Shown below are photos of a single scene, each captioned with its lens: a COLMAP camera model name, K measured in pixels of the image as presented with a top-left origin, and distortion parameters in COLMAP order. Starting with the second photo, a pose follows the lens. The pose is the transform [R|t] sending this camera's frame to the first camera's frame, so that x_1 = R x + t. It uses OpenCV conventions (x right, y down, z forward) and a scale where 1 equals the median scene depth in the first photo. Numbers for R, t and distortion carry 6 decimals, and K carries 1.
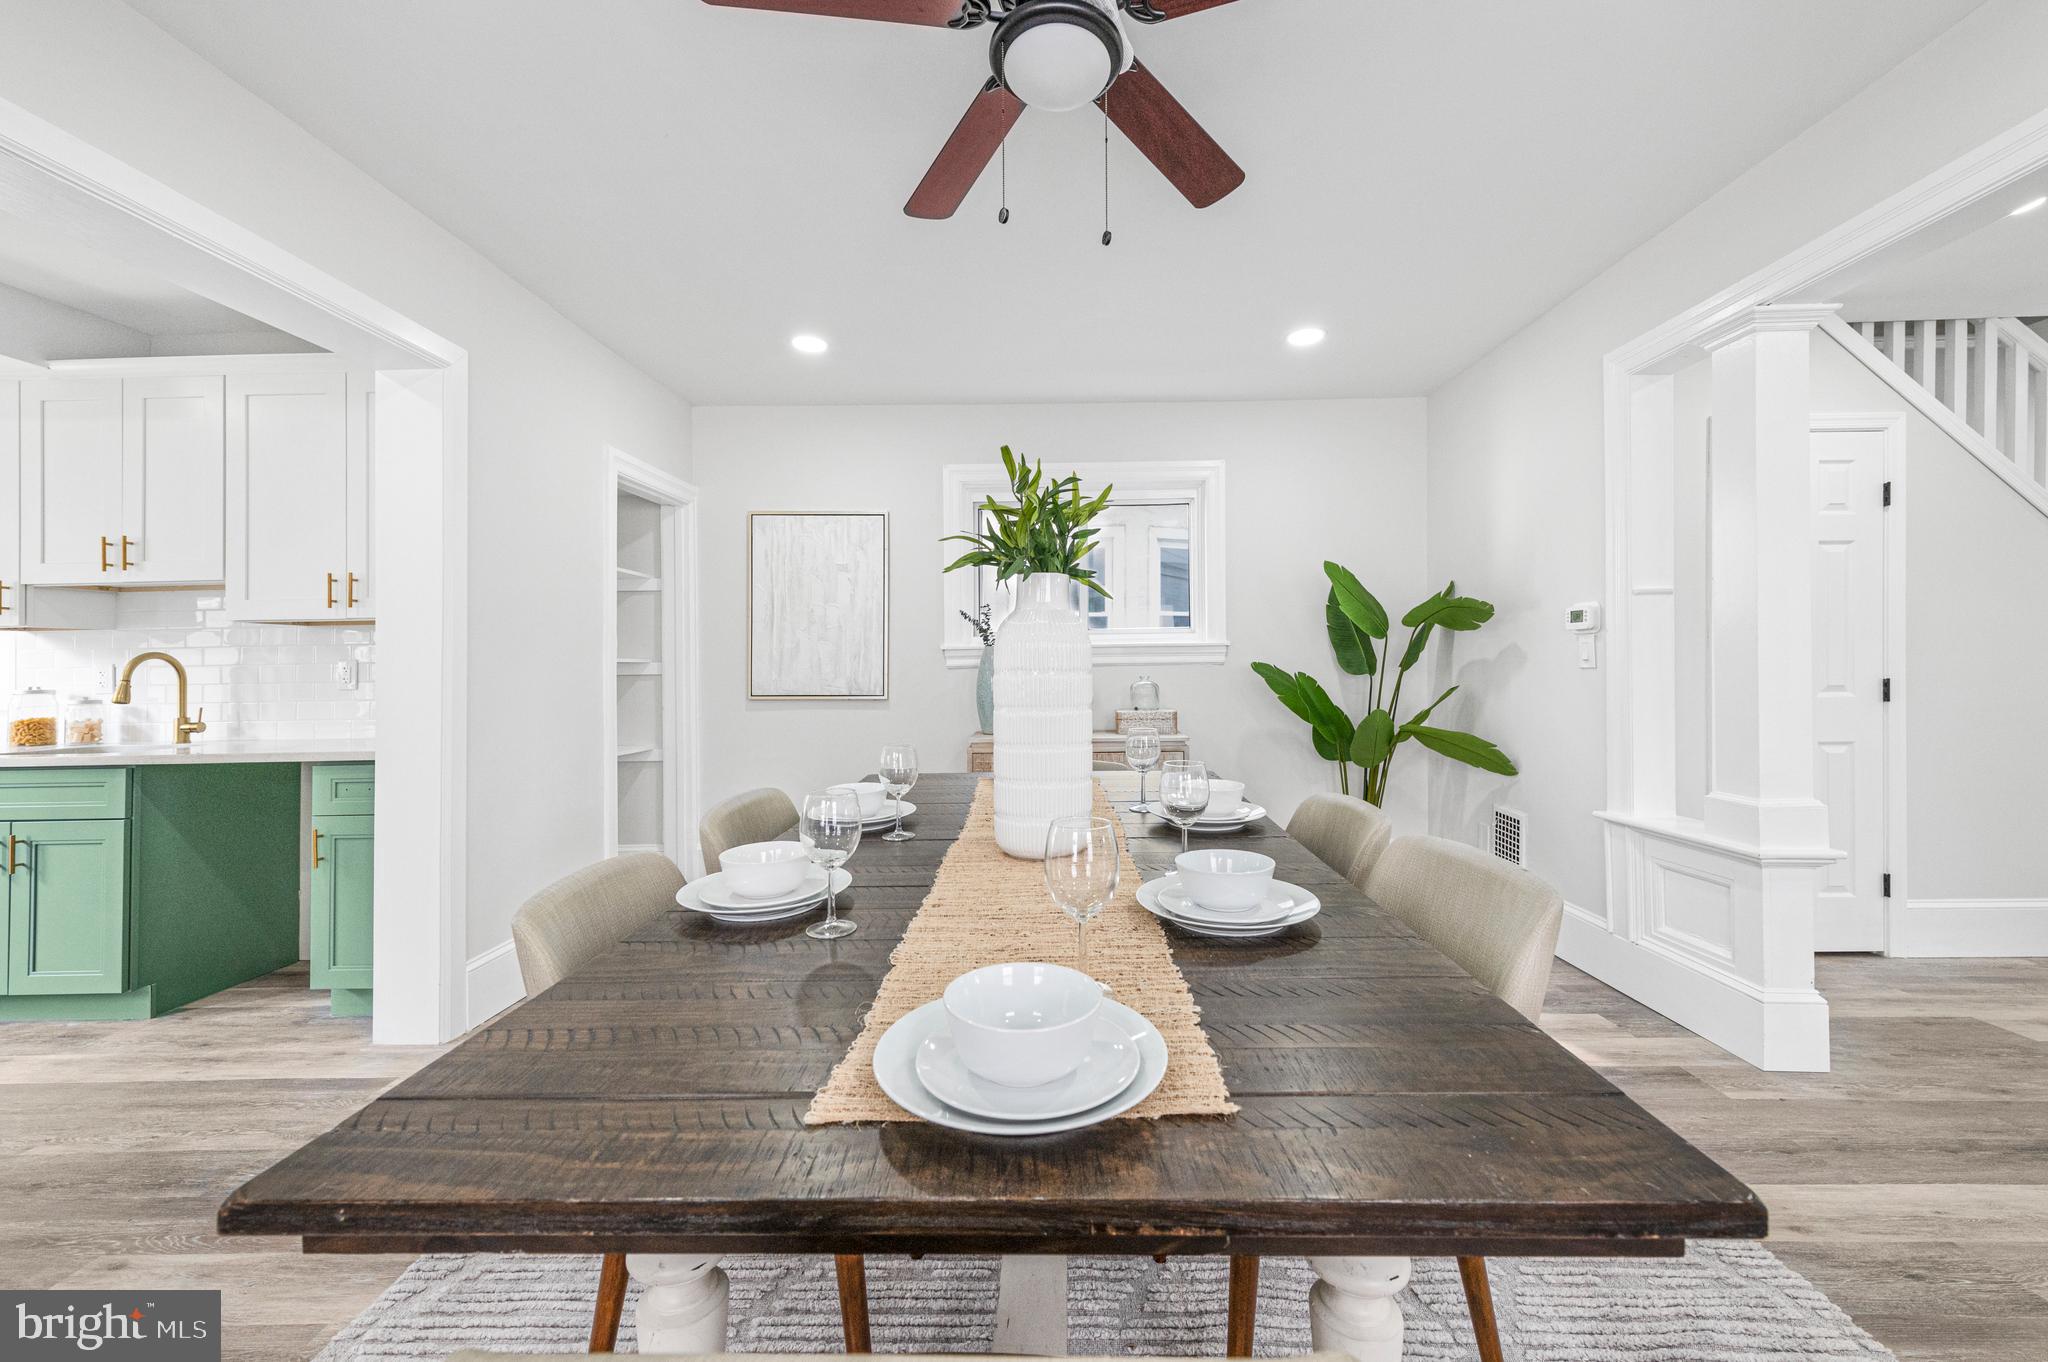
lens RADIAL K [[845.8, 0, 1024.0], [0, 845.8, 669.0], [0, 0, 1]] dist [0.020827, -0.000019]
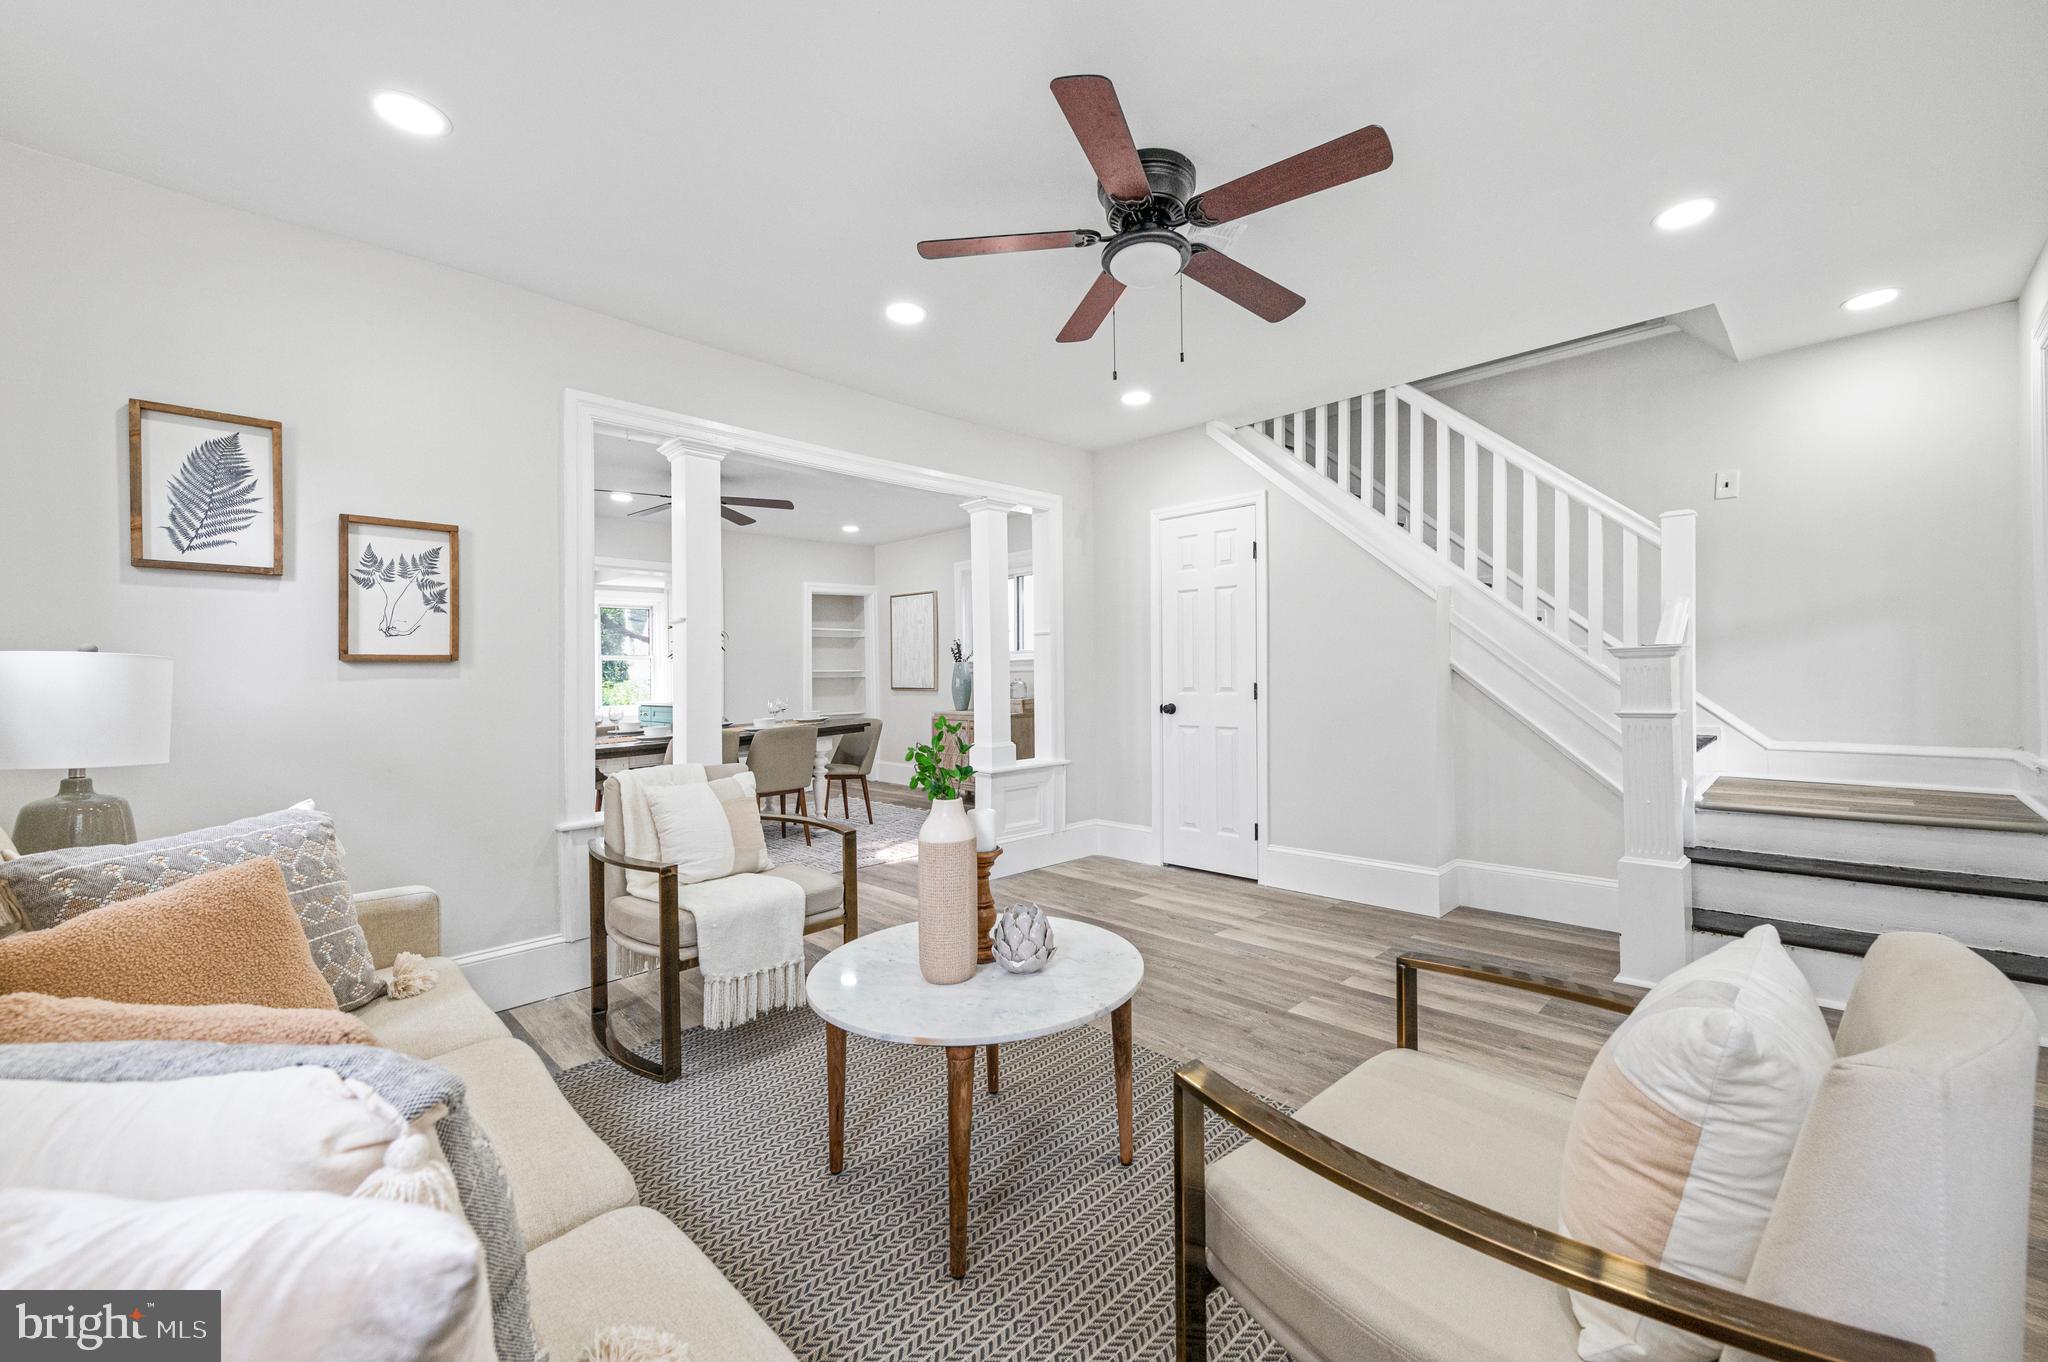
lens RADIAL K [[799.9, 0, 1024.6], [0, 799.9, 669.3], [0, 0, 1]] dist [0.001831, 0.005463]
pose [[0.708603, -0.001741, -0.705605, 1.637590], [0.000787, 0.999998, -0.001677, -0.009061], [0.705607, 0.000633, 0.708603, -0.171901]]
